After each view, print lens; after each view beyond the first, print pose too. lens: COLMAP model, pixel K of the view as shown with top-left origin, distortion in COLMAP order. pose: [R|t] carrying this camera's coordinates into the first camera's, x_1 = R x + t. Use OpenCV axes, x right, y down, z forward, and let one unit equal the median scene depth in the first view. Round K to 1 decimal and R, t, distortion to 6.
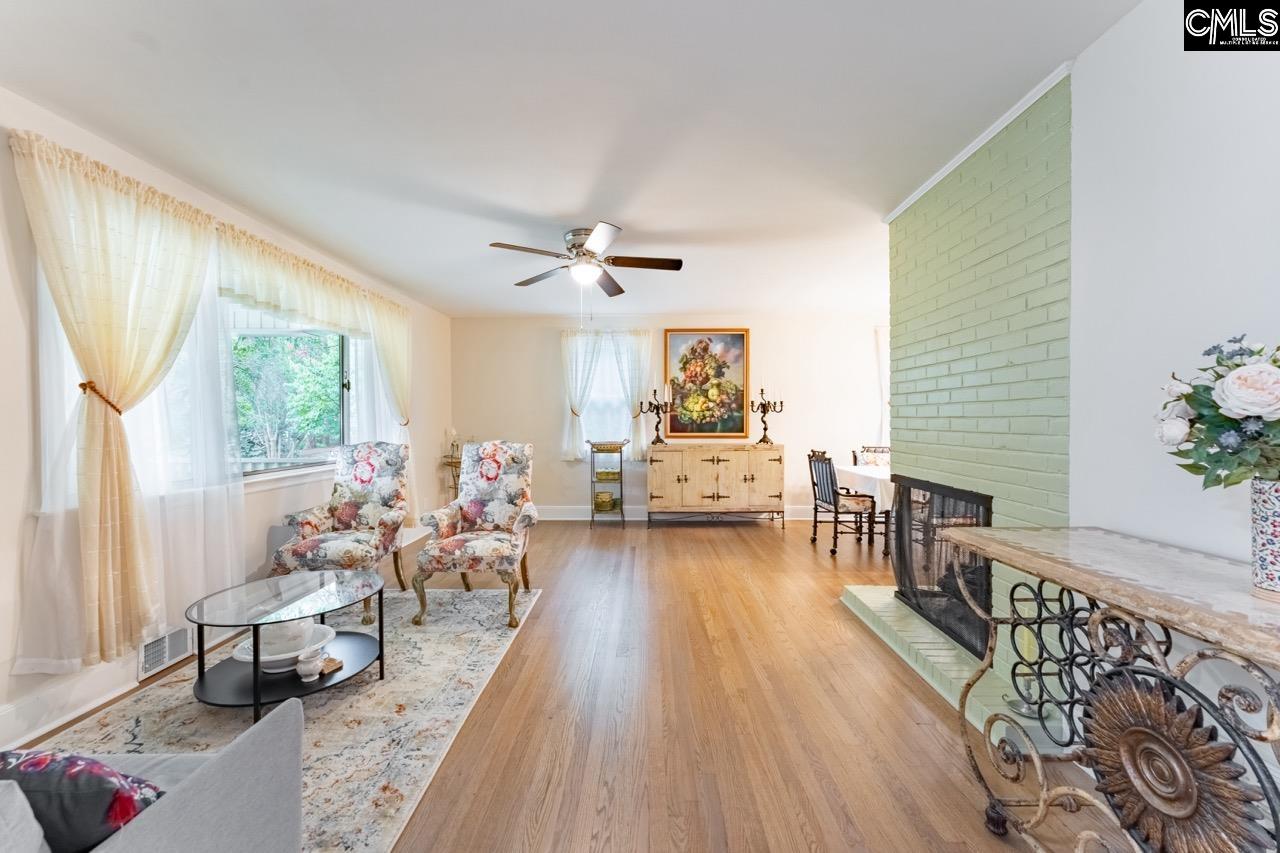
lens RADIAL K [[524.6, 0, 641.4], [0, 524.6, 424.9], [0, 0, 1]] dist [0.003111, 0.000105]
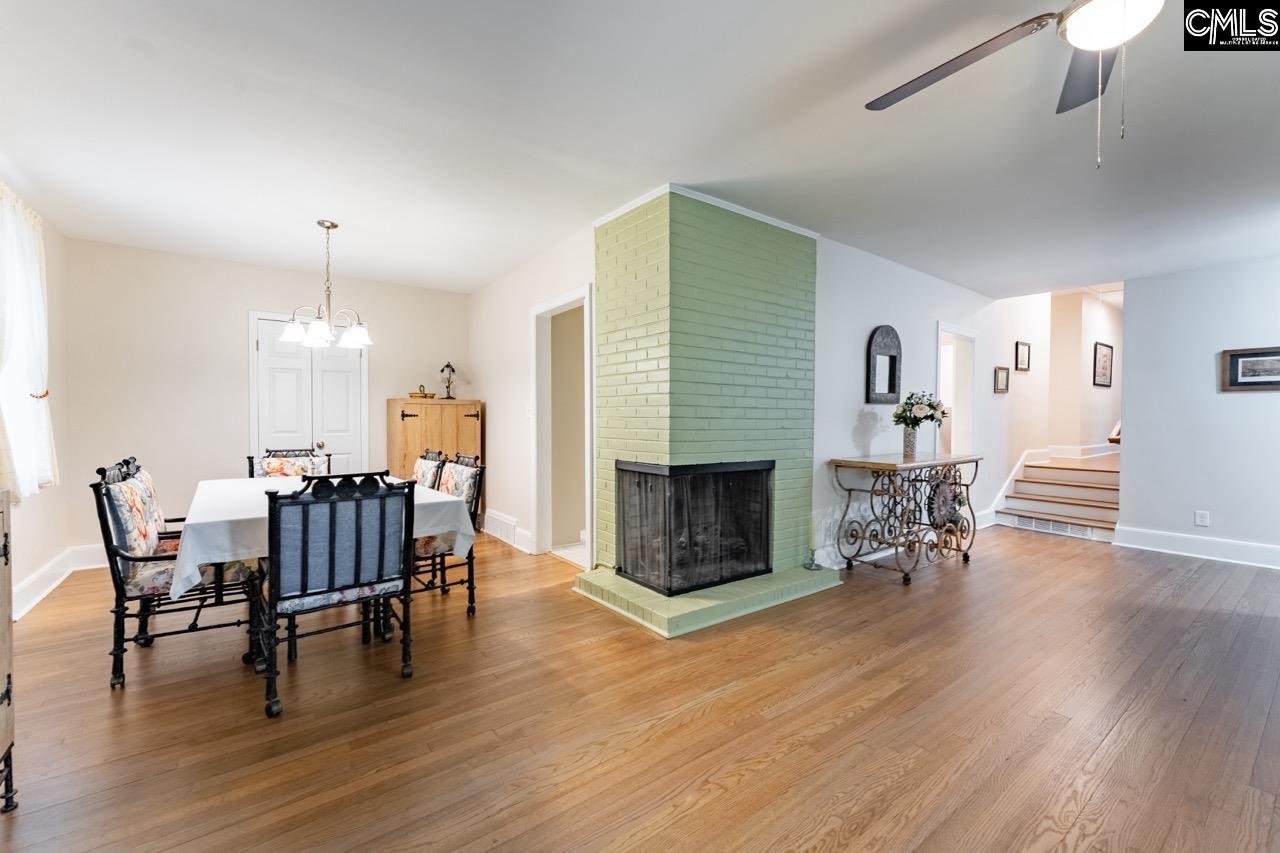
lens RADIAL K [[524.6, 0, 646.2], [0, 524.6, 432.9], [0, 0, 1]] dist [0.003111, 0.000105]
pose [[-0.616194, -0.005268, 0.787577, -0.248357], [0.011073, 0.999821, 0.015352, 0.022749], [-0.787517, 0.018181, -0.616025, 1.844391]]
